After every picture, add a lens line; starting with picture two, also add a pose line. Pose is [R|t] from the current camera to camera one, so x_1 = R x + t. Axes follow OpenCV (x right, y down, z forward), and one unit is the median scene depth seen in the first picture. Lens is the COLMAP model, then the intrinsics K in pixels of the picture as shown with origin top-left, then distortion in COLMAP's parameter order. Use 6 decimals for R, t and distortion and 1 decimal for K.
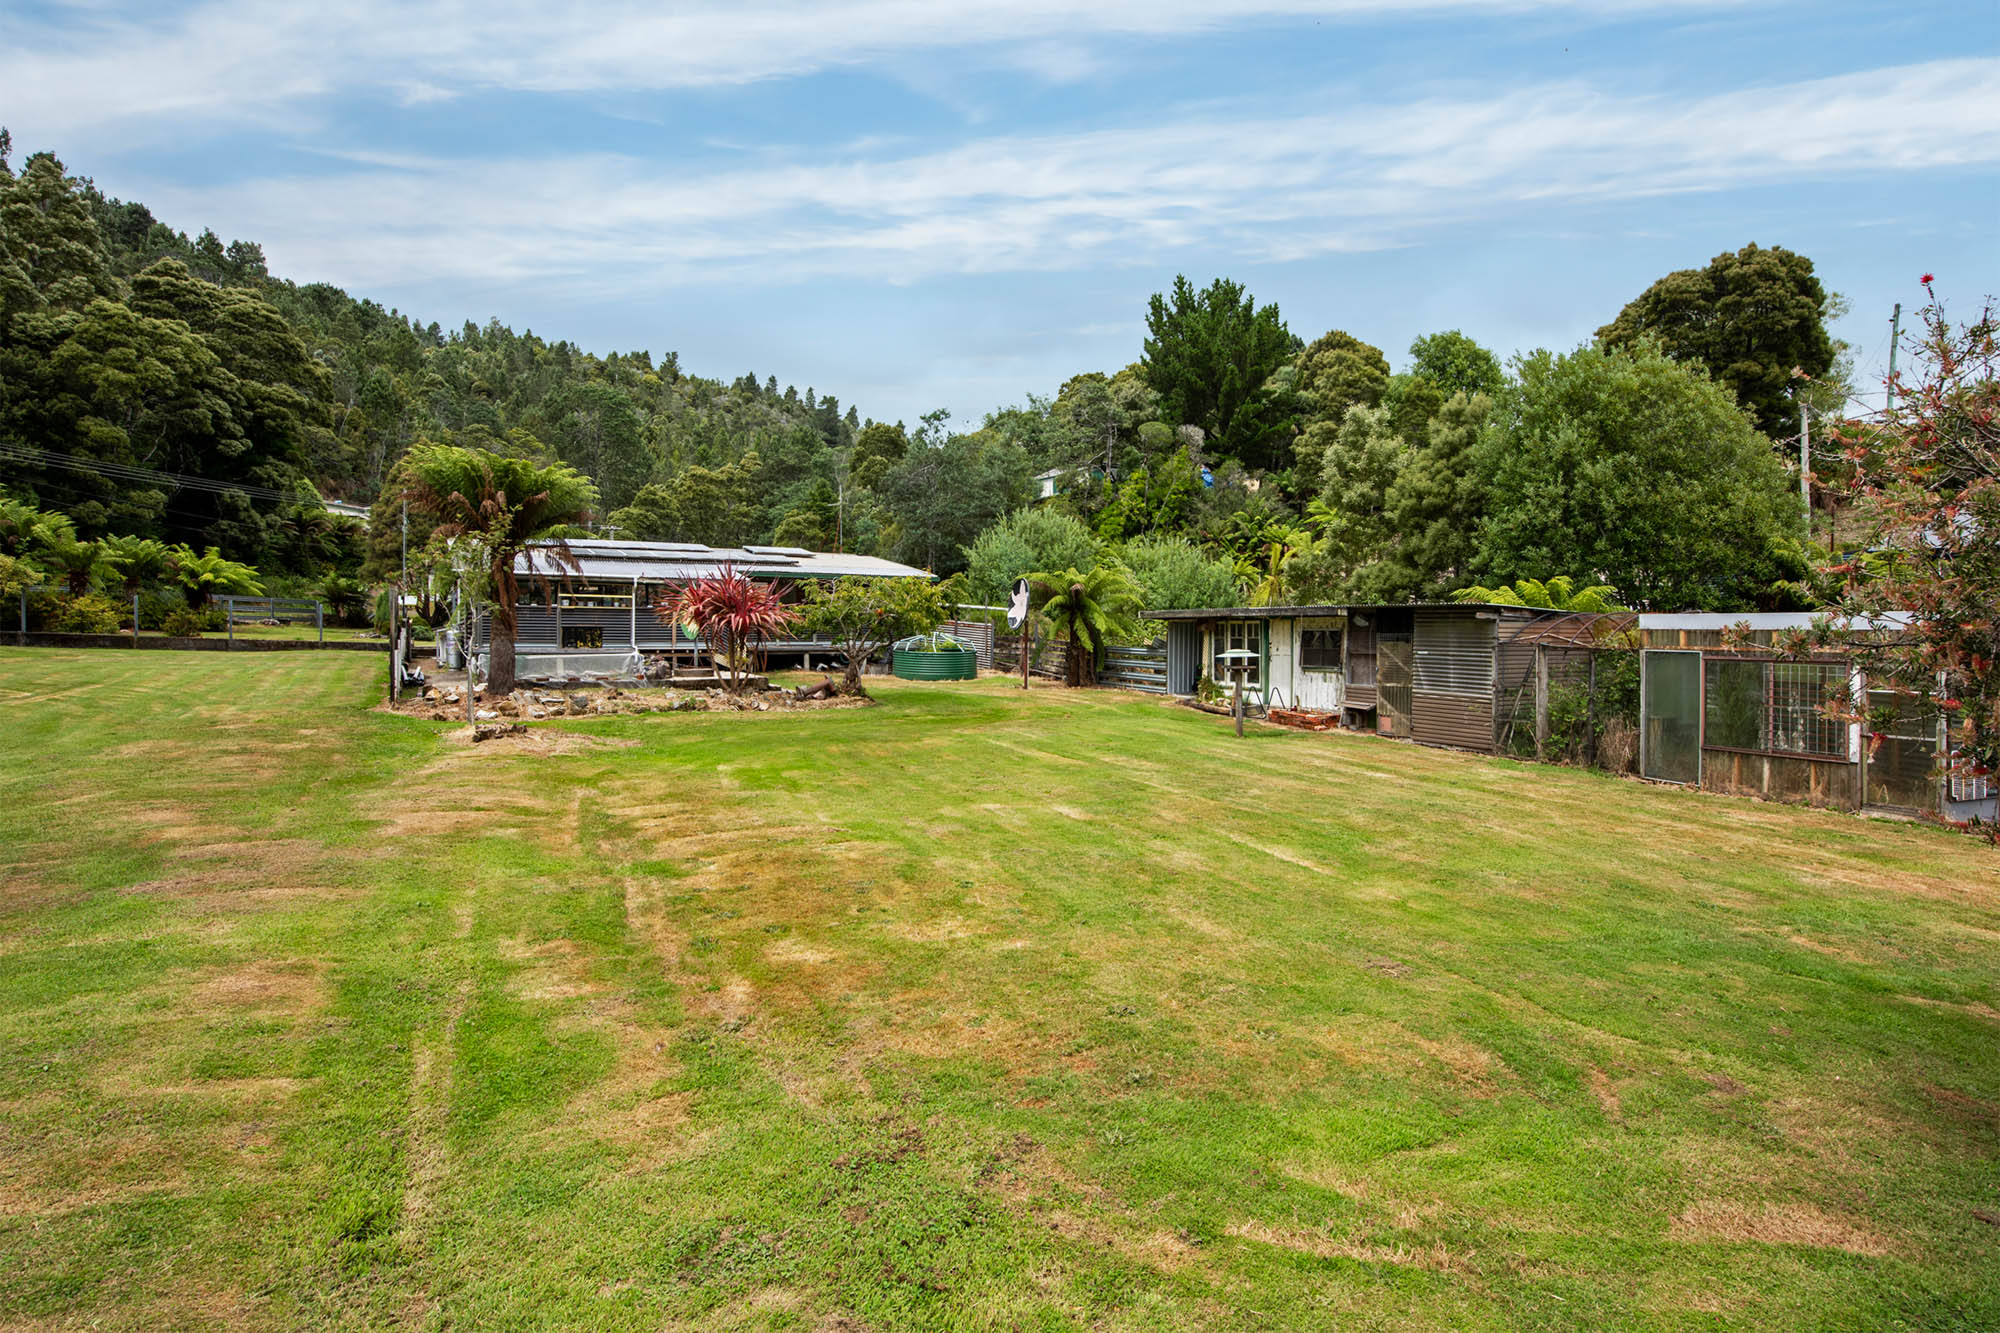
lens RADIAL K [[1029.5, 0, 1000.1], [0, 1029.5, 650.3], [0, 0, 1]] dist [-0.002723, -0.000590]
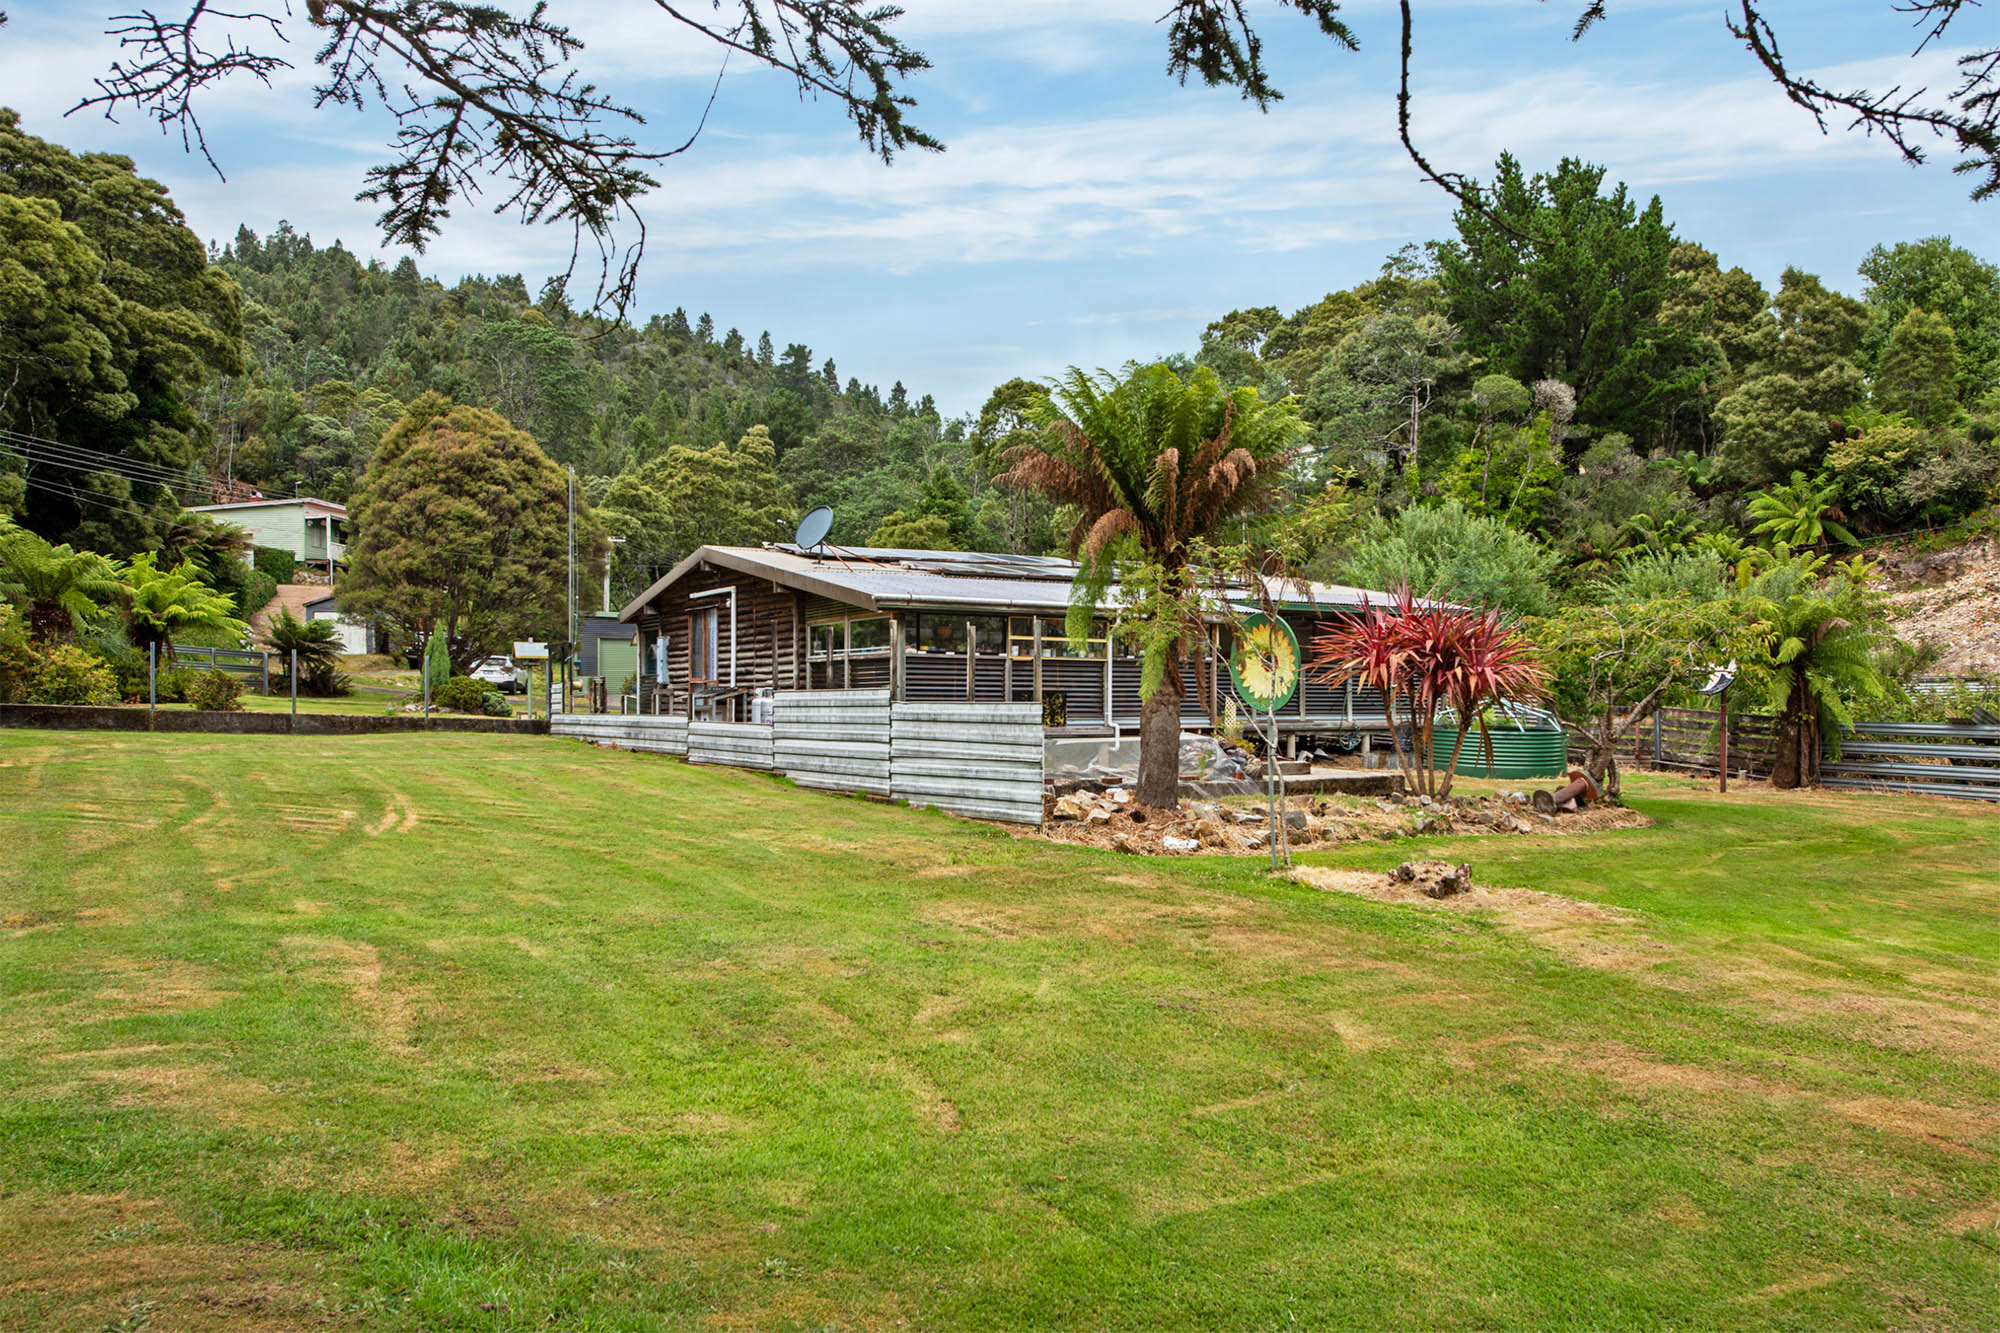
lens RADIAL K [[1552.2, 0, 1000.0], [0, 1552.2, 676.0], [0, 0, 1]] dist [0.007272, -0.001631]
pose [[0.999624, -0.001951, 0.027360, -0.186715], [0.002920, 0.999368, -0.035418, 0.000179], [-0.027273, 0.035484, 0.998998, 0.041682]]
